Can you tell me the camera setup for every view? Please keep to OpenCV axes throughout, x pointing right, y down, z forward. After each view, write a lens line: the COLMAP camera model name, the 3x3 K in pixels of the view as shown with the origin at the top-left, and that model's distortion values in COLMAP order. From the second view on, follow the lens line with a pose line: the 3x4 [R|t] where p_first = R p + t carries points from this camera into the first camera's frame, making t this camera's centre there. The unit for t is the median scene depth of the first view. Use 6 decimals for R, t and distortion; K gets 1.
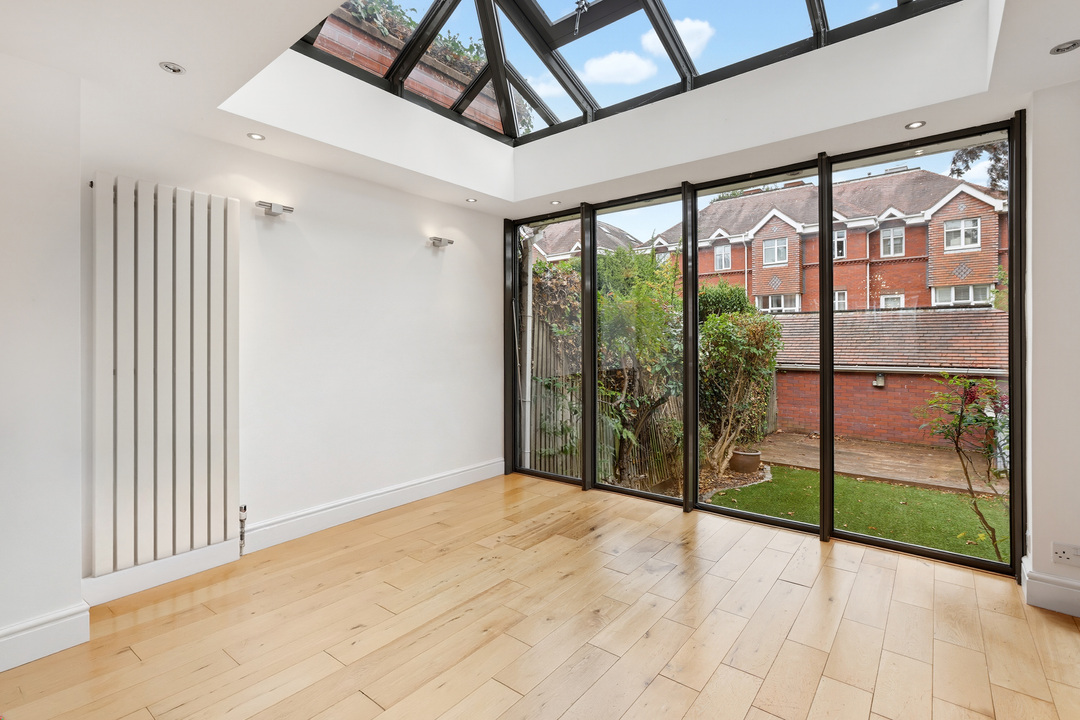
lens RADIAL K [[498.8, 0, 545.6], [0, 498.8, 344.5], [0, 0, 1]] dist [-0.001225, 0.000267]
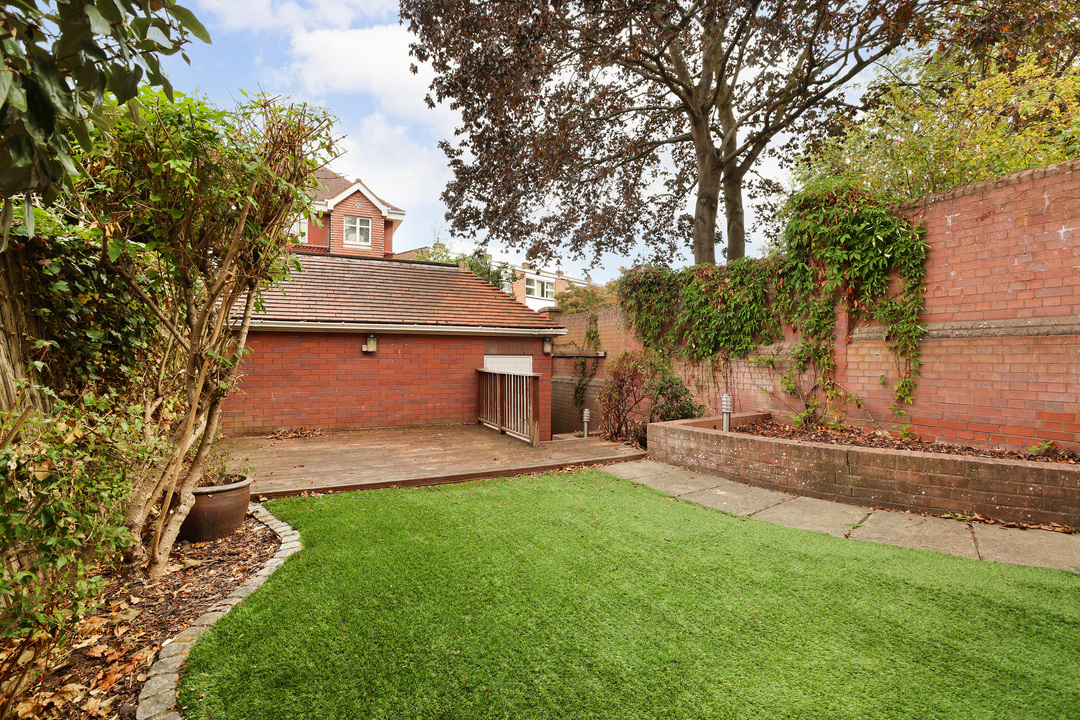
lens RADIAL K [[491.3, 0, 539.8], [0, 491.3, 355.6], [0, 0, 1]] dist [-0.046128, 0.000364]
pose [[0.405703, 0.006316, 0.913983, 0.160461], [-0.002783, 0.999980, -0.005675, 0.118551], [-0.914001, -0.000241, 0.405712, 0.632102]]
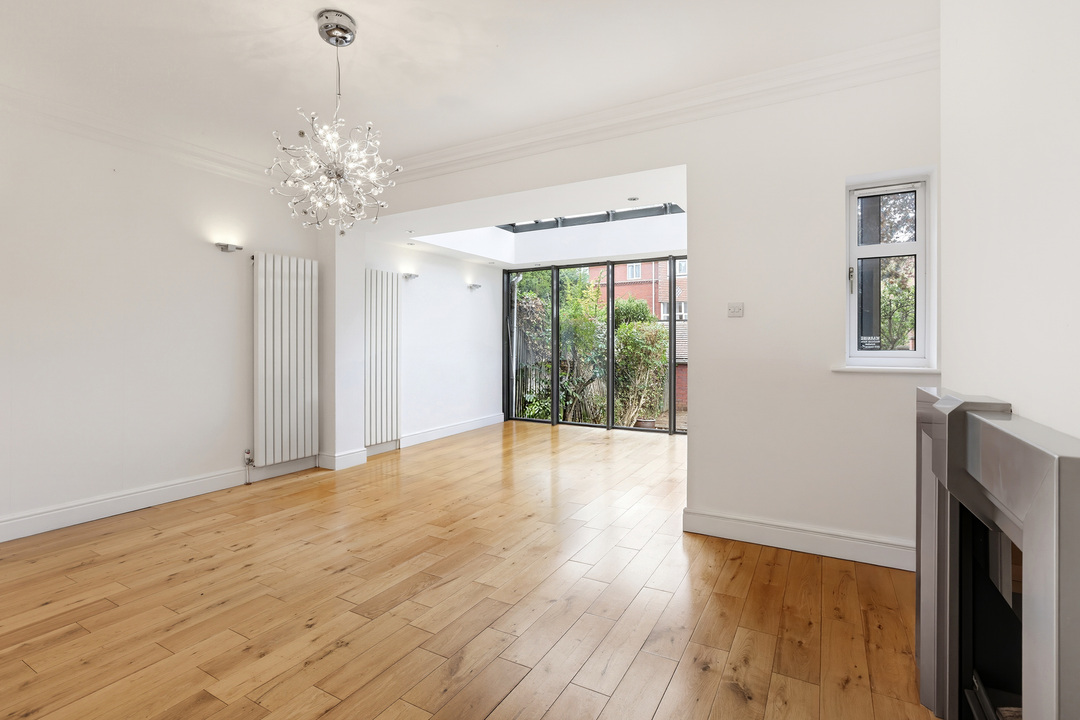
lens RADIAL K [[502.8, 0, 535.0], [0, 502.8, 344.8], [0, 0, 1]] dist [-0.016292, 0.000851]
pose [[0.989808, 0.002147, 0.142390, -0.121543], [-0.002310, 0.999997, 0.000977, 0.000361], [-0.142387, -0.001296, 0.989810, -0.391895]]
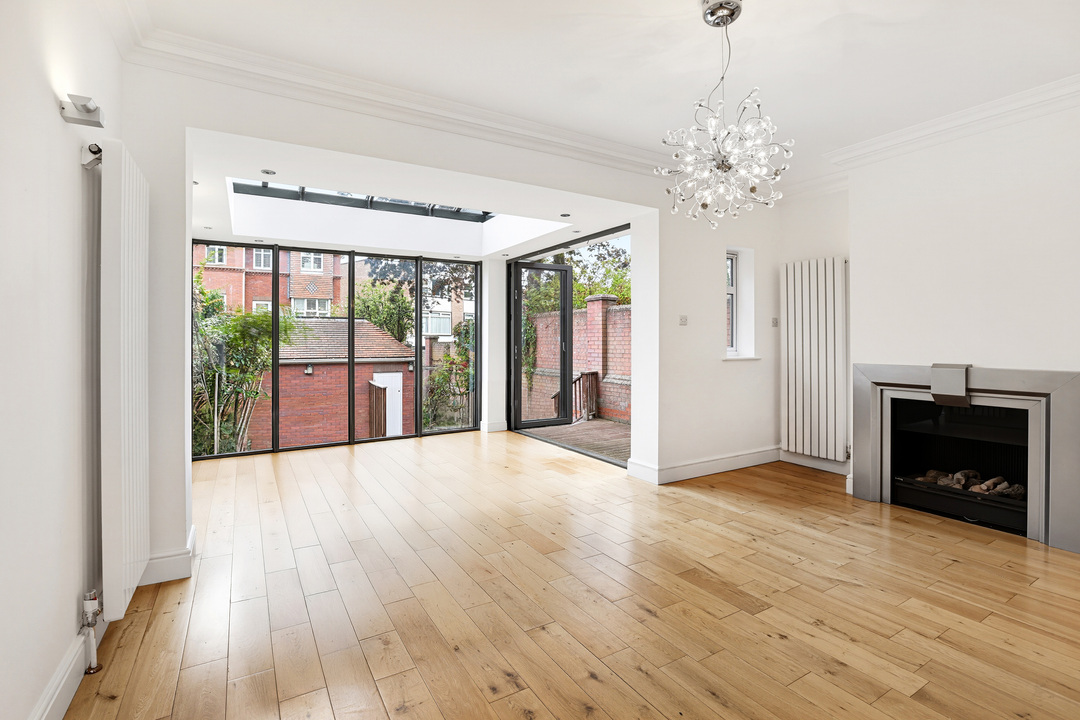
lens RADIAL K [[498.5, 0, 524.9], [0, 498.5, 342.8], [0, 0, 1]] dist [-0.023068, -0.000157]
pose [[0.379801, -0.001134, 0.925068, -0.478568], [0.001136, 0.999999, 0.000760, -0.001884], [-0.925068, 0.000762, 0.379802, -0.092921]]
